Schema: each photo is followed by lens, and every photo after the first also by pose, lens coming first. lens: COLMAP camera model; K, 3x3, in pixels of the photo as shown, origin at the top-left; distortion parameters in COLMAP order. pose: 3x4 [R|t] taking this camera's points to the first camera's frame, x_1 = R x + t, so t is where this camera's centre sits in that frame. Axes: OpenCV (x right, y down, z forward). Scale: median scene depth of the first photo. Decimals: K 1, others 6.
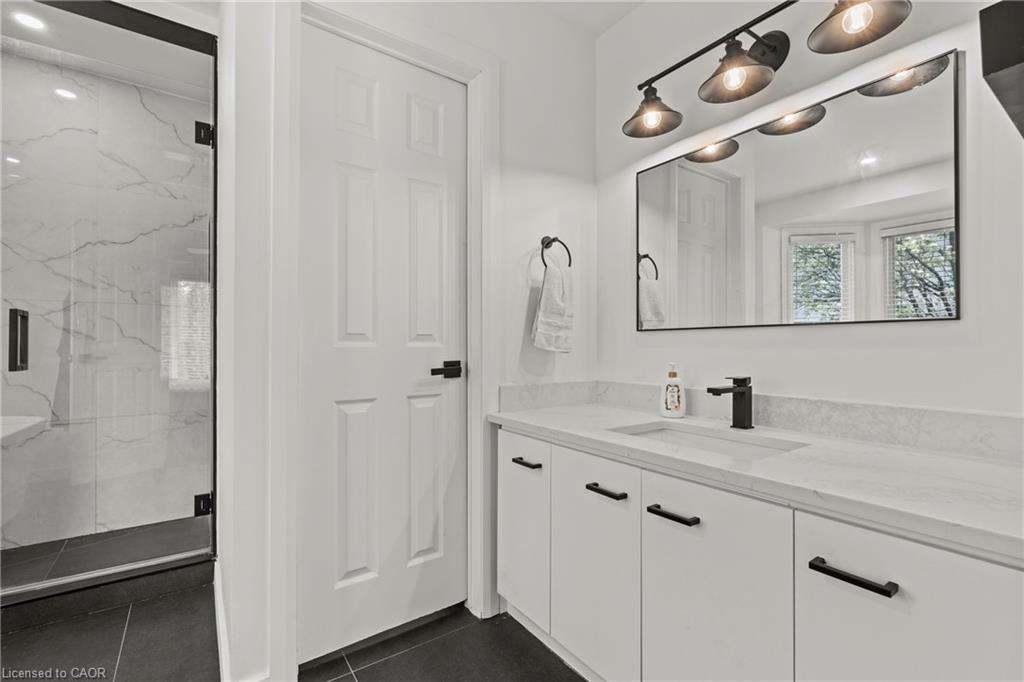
lens RADIAL K [[455.3, 0, 503.2], [0, 455.3, 339.0], [0, 0, 1]] dist [-0.008013, 0.001286]
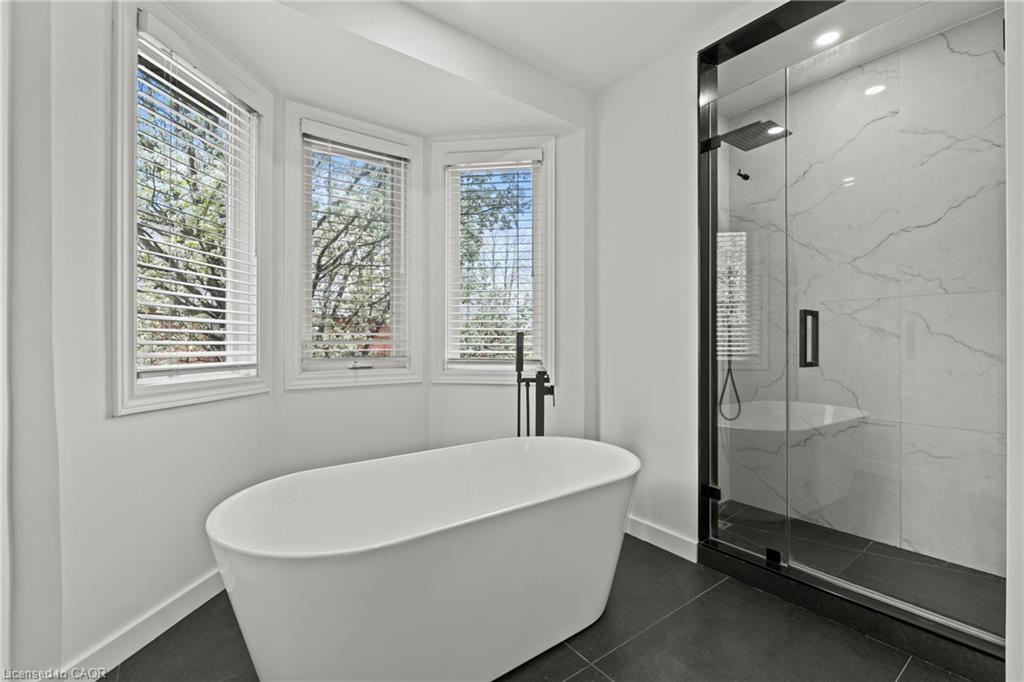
lens RADIAL K [[455.3, 0, 501.6], [0, 455.3, 342.5], [0, 0, 1]] dist [-0.008013, 0.001286]
pose [[0.055948, -0.001920, -0.998432, -0.027495], [0.012608, 0.999920, -0.001216, 0.003380], [0.998354, -0.012520, 0.055967, 0.144222]]
